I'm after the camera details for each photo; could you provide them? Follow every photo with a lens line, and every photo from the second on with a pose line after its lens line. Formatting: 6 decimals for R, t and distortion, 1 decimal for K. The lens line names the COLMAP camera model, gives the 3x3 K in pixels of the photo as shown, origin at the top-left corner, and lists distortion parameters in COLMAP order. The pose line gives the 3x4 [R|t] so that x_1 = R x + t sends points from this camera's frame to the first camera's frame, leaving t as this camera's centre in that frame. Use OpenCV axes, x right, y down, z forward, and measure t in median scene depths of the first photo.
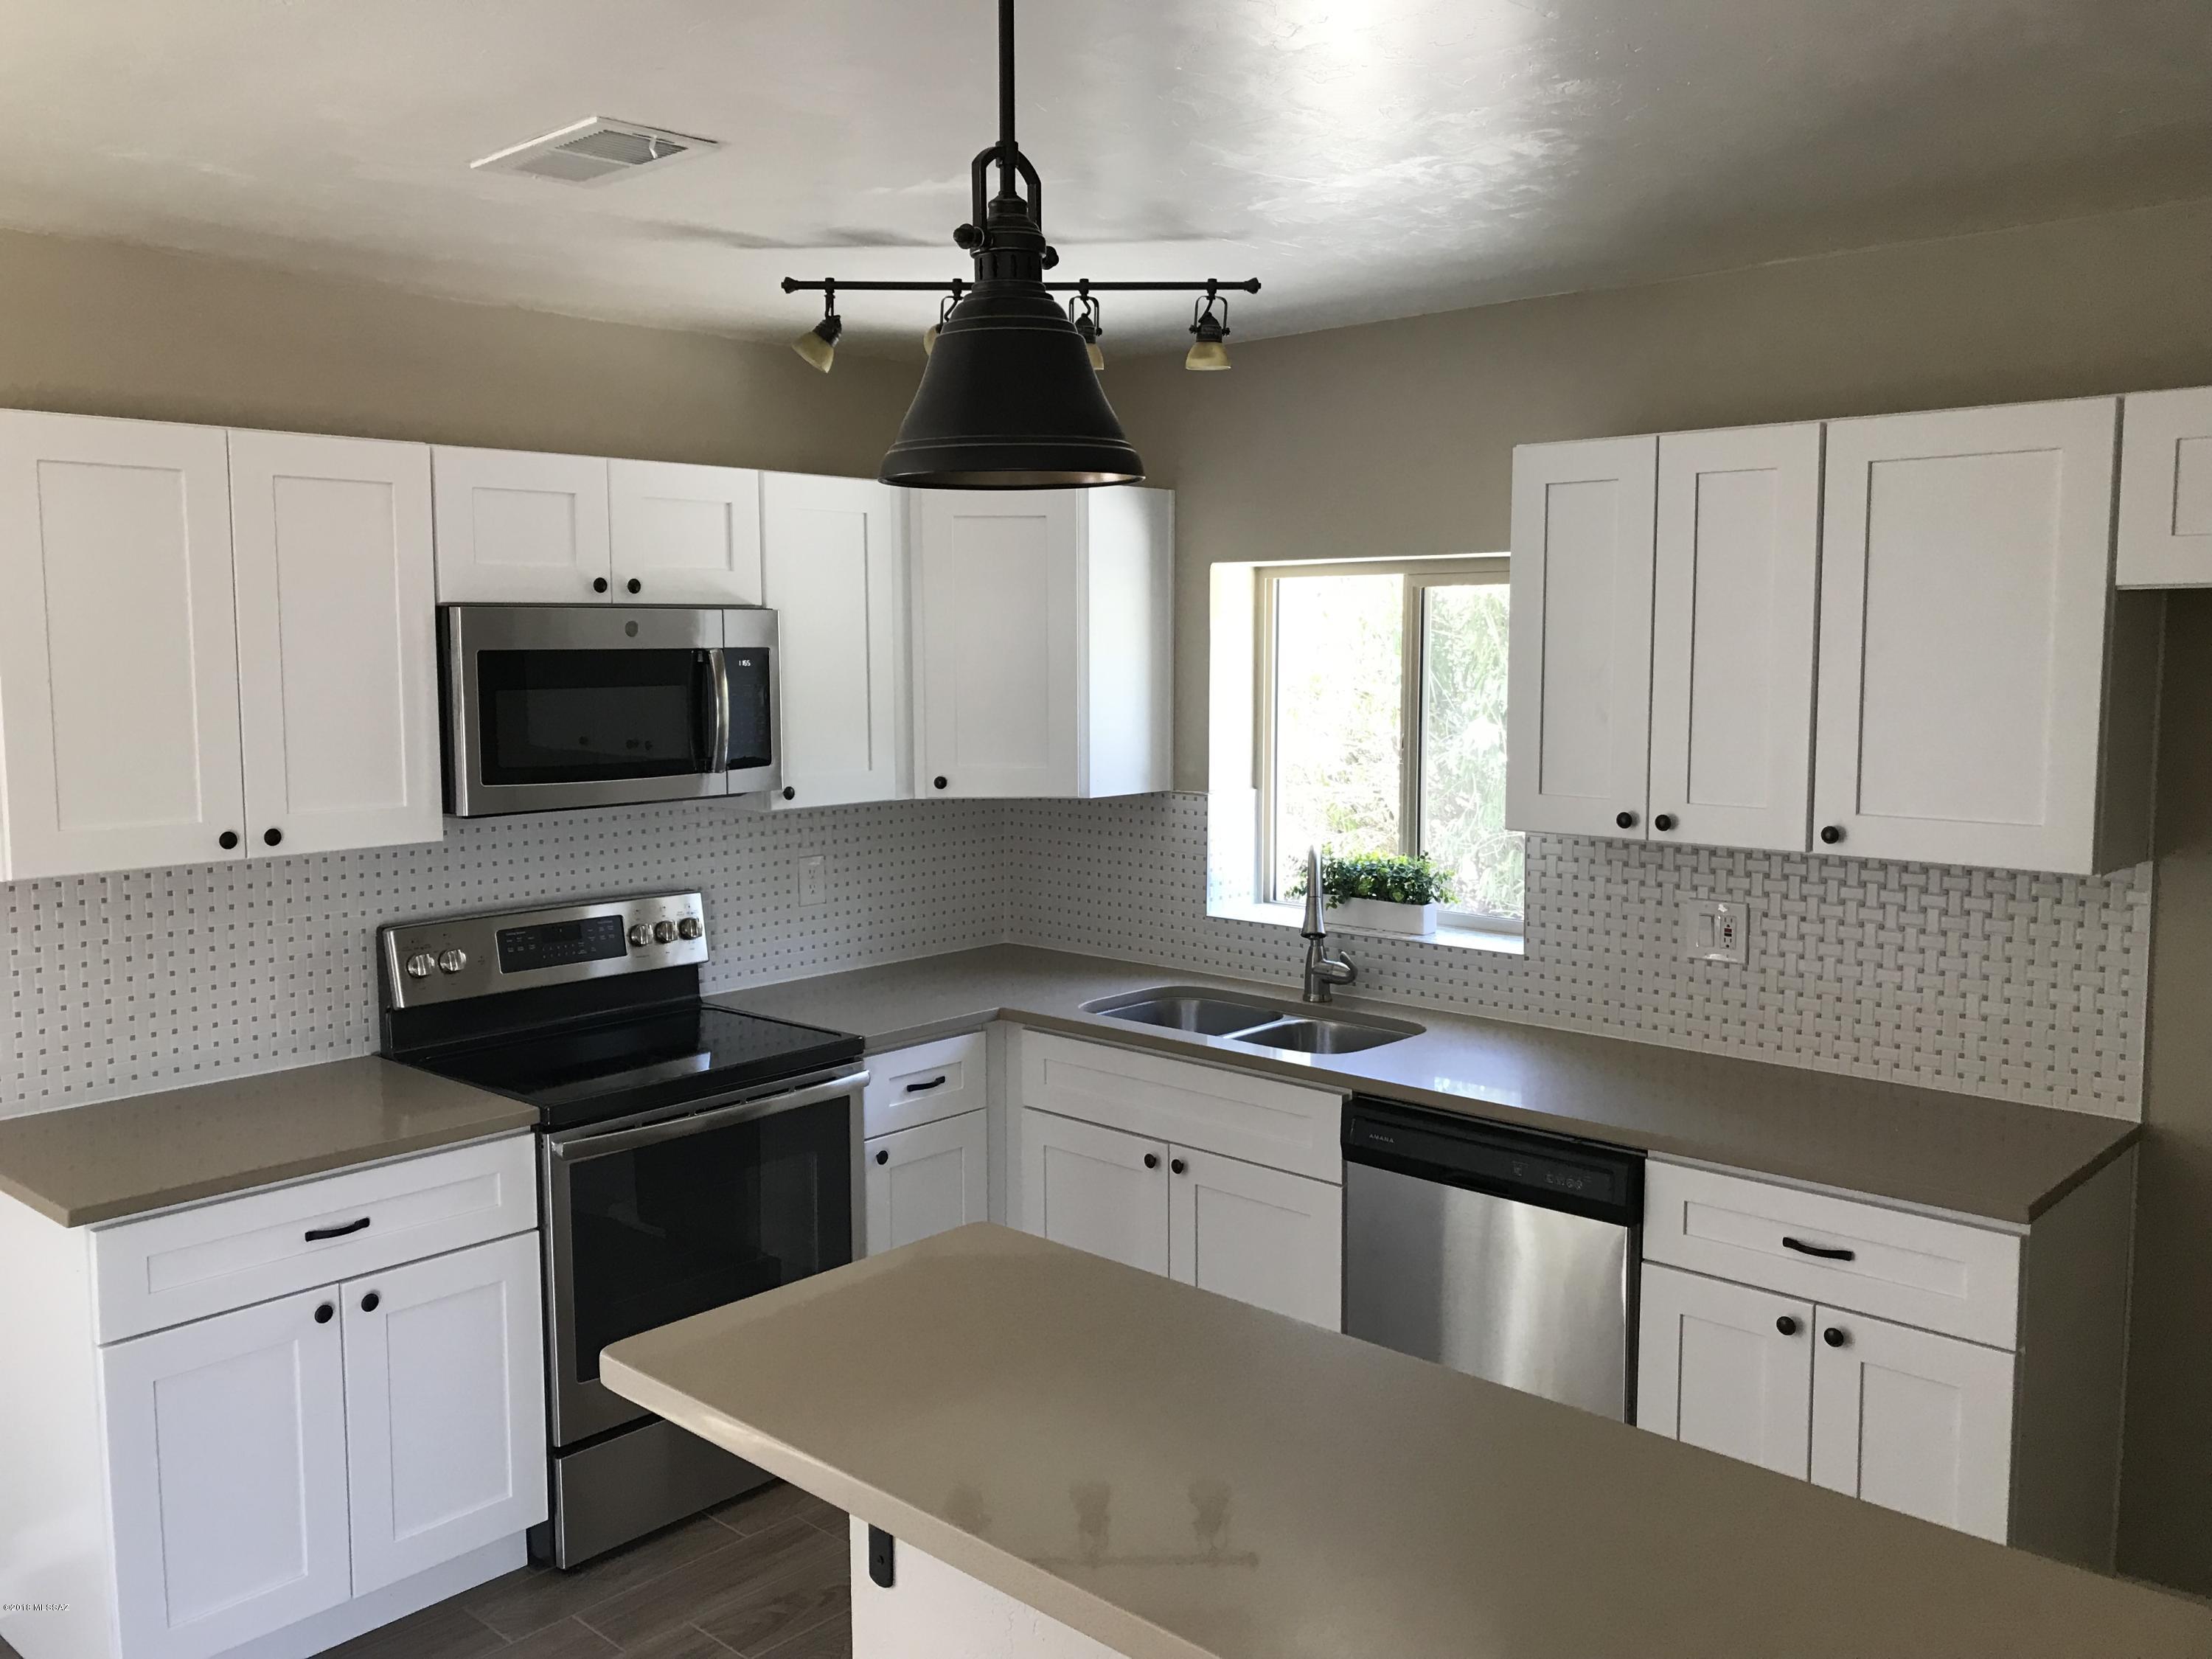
lens RADIAL K [[1847.0, 0, 1094.7], [0, 1847.0, 771.9], [0, 0, 1]] dist [0.026695, -0.027539]
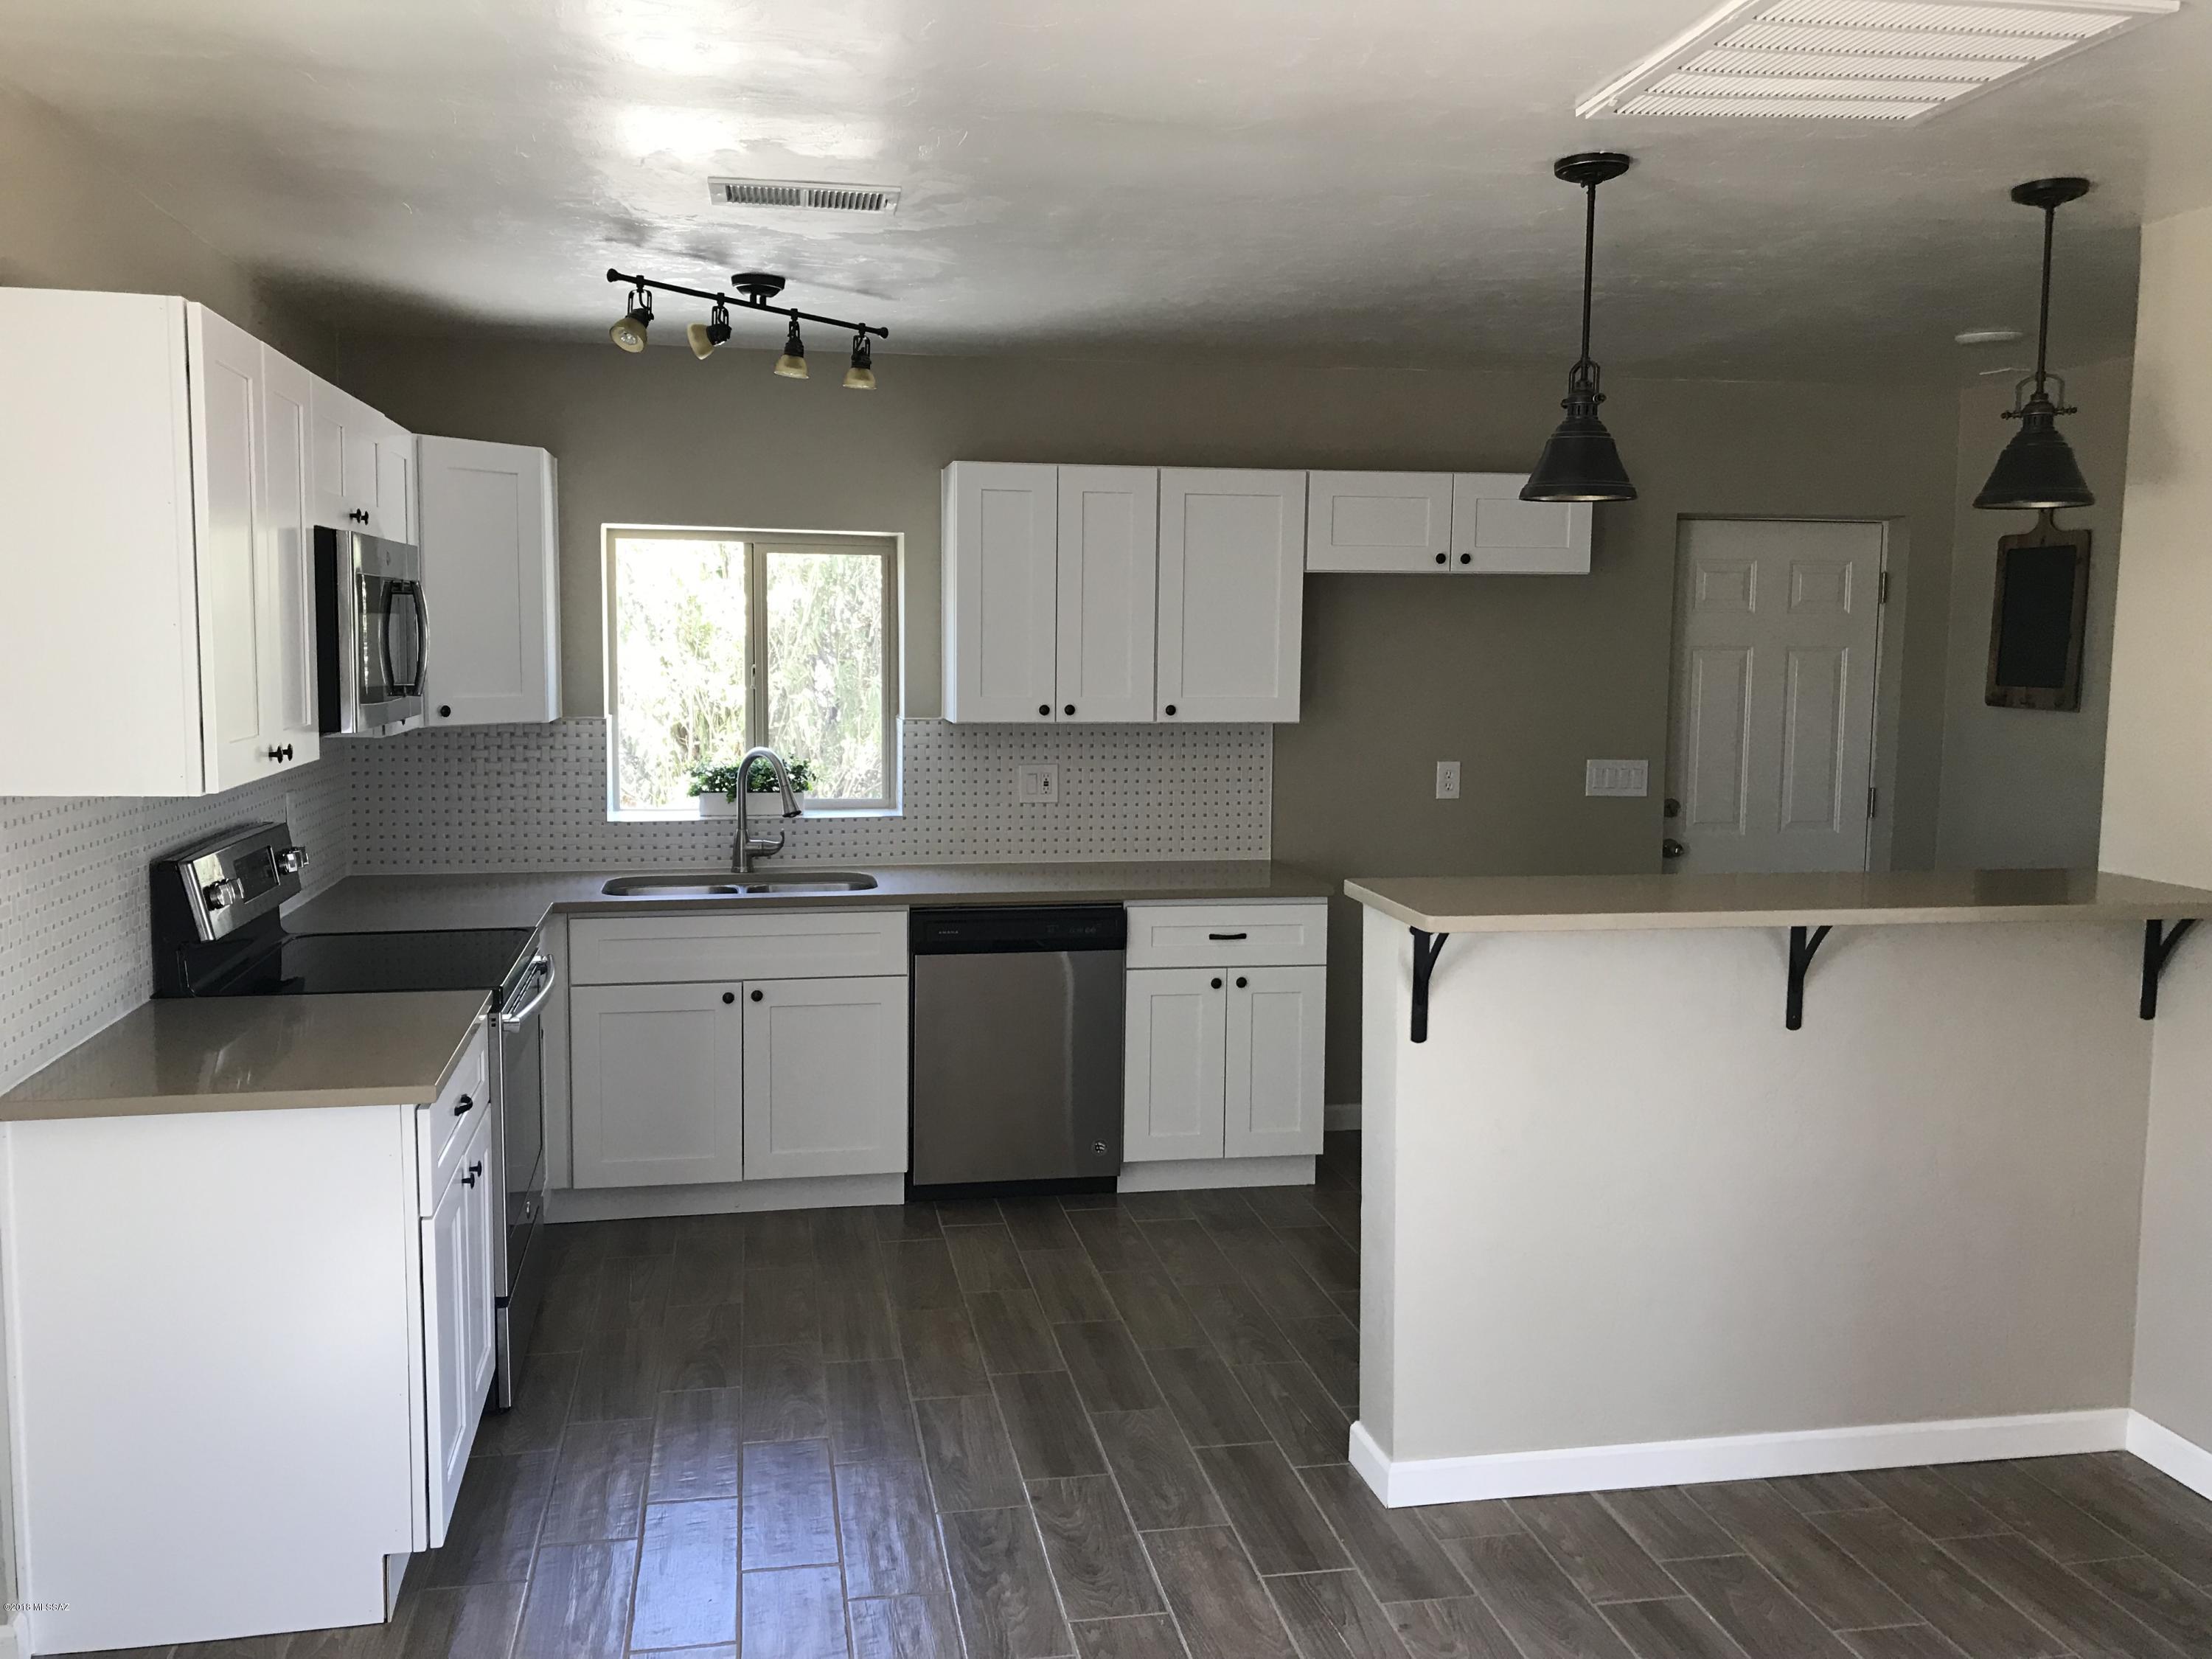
lens RADIAL K [[1847.0, 0, 1119.0], [0, 1847.0, 786.2], [0, 0, 1]] dist [0.026695, -0.027539]
pose [[0.569102, -0.059000, 0.820148, -0.925175], [0.049254, 0.998077, 0.037622, 0.033797], [-0.820791, 0.018985, 0.570914, 0.058426]]
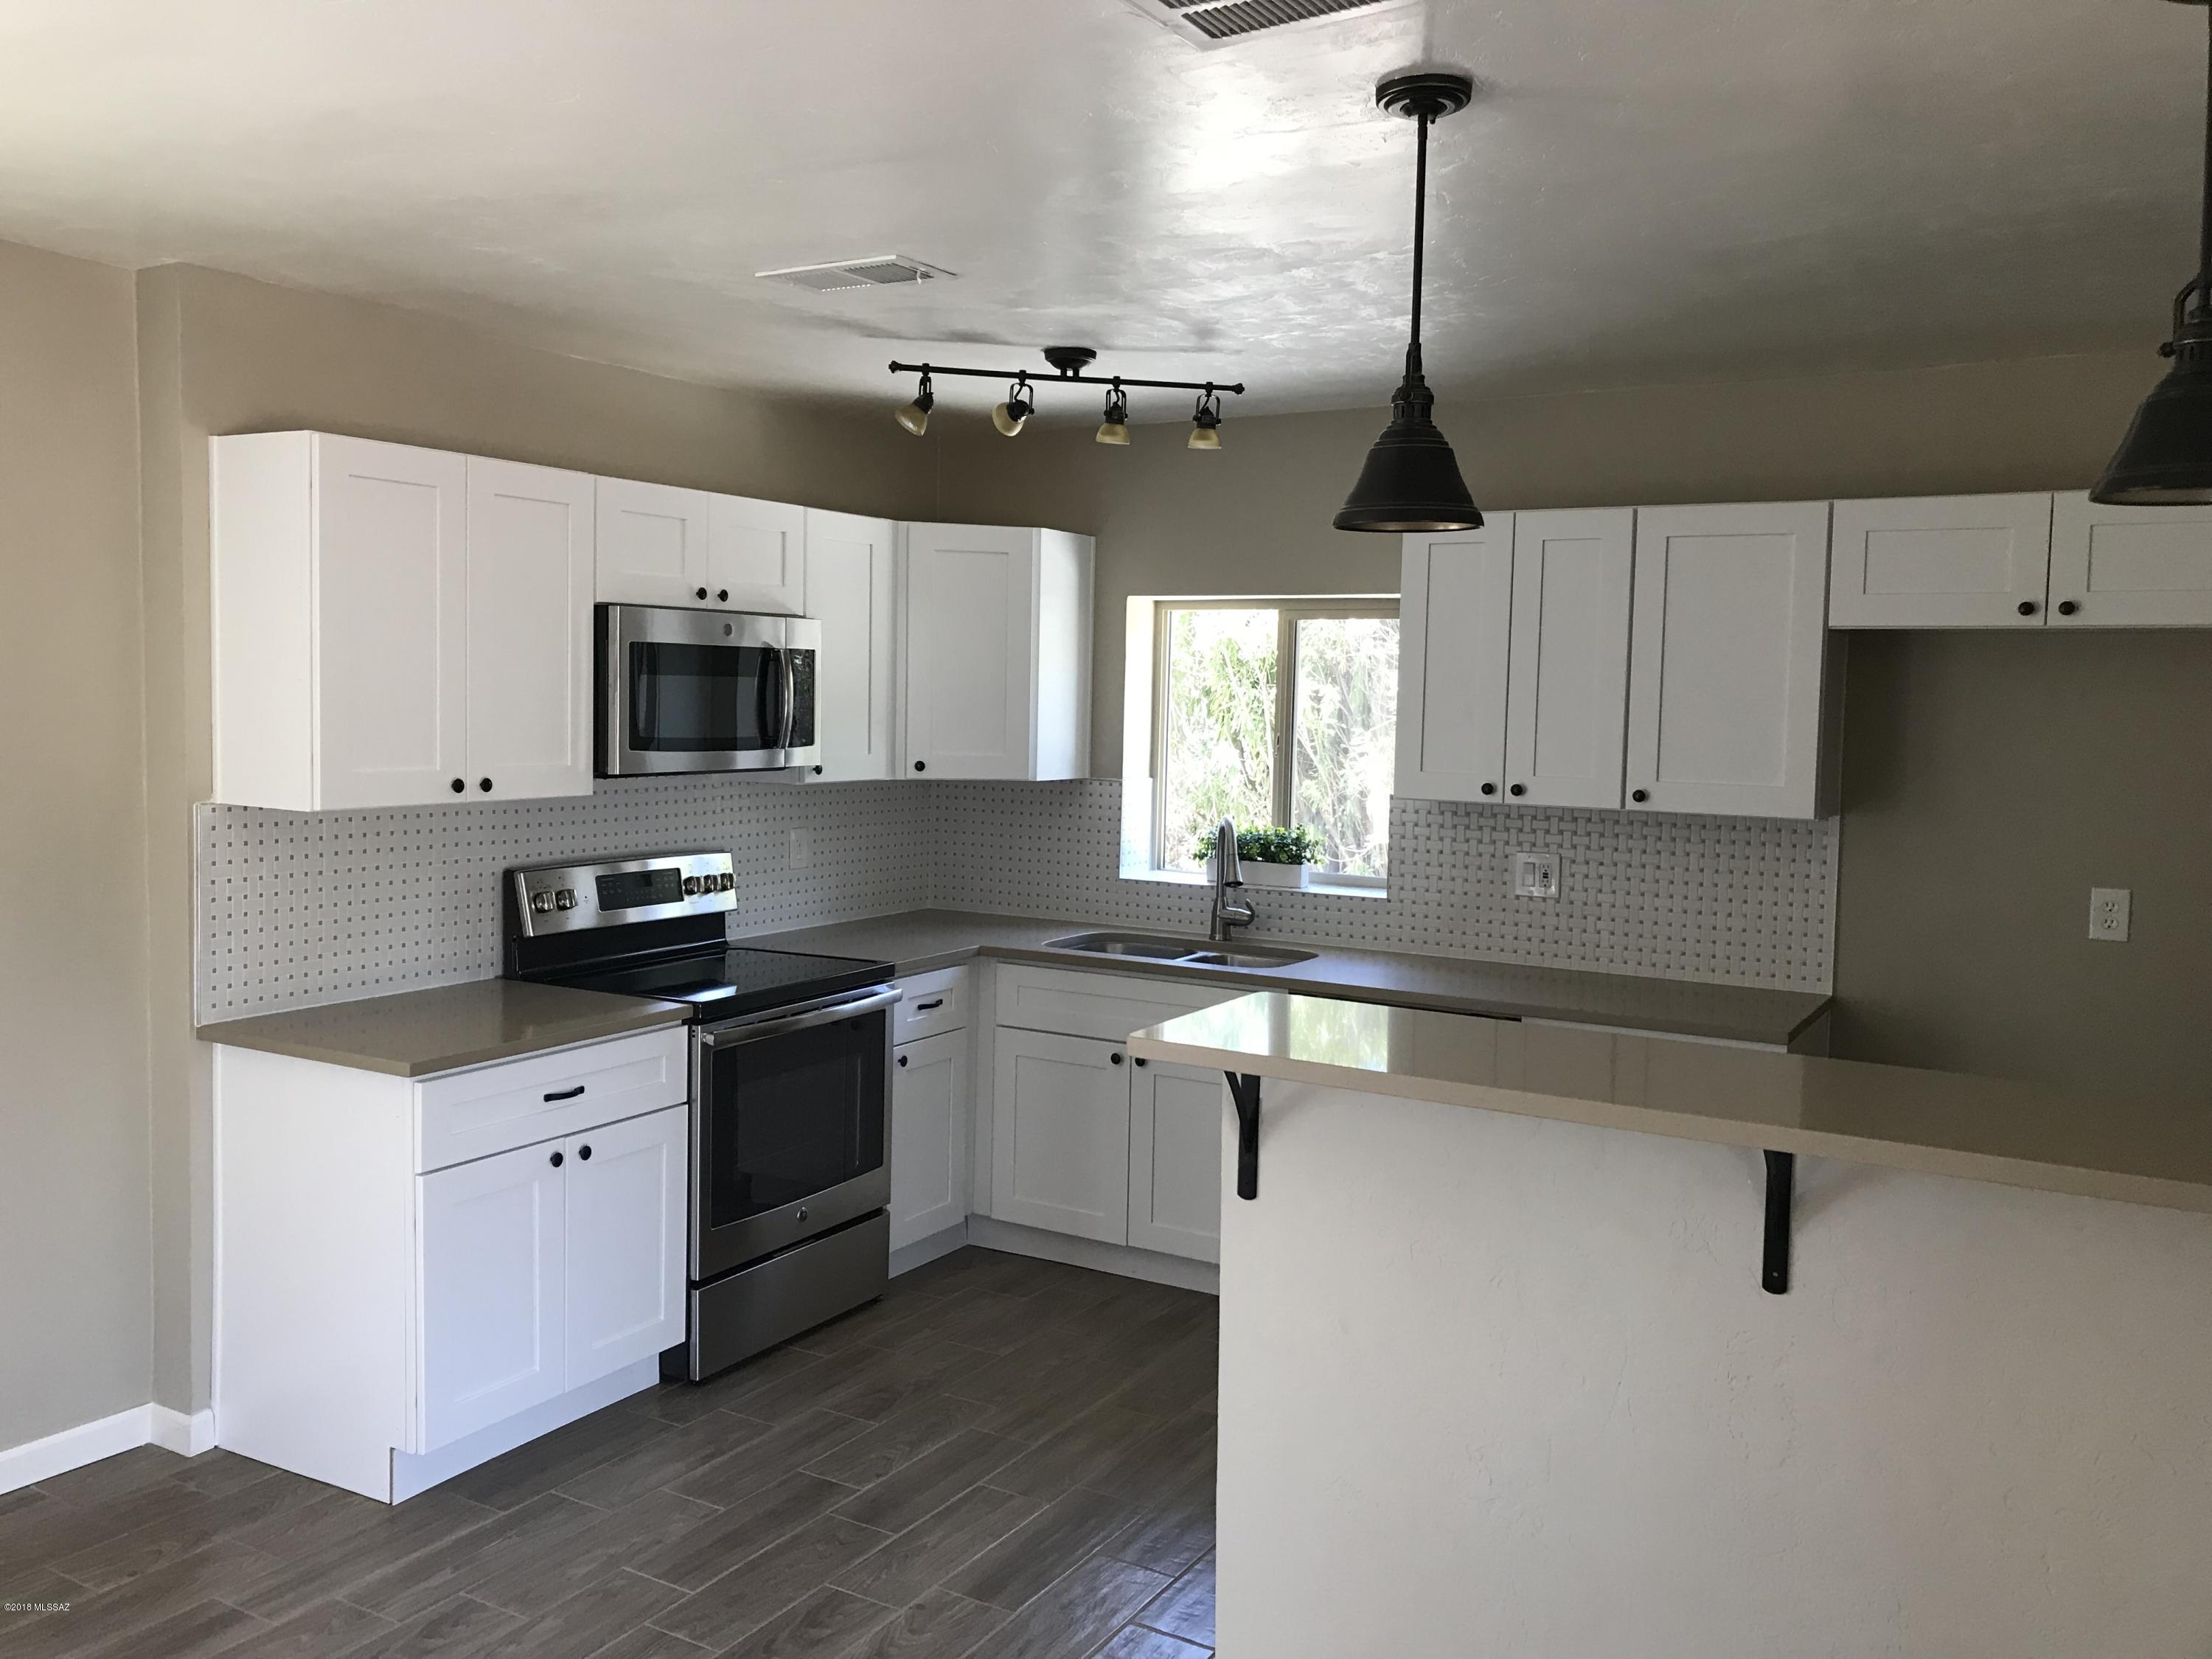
lens RADIAL K [[1847.0, 0, 1084.1], [0, 1847.0, 759.4], [0, 0, 1]] dist [0.026695, -0.027539]
pose [[0.975536, 0.016206, 0.219241, -0.299188], [-0.008440, 0.999305, -0.036314, 0.054711], [-0.219677, 0.033575, 0.974995, -0.268415]]
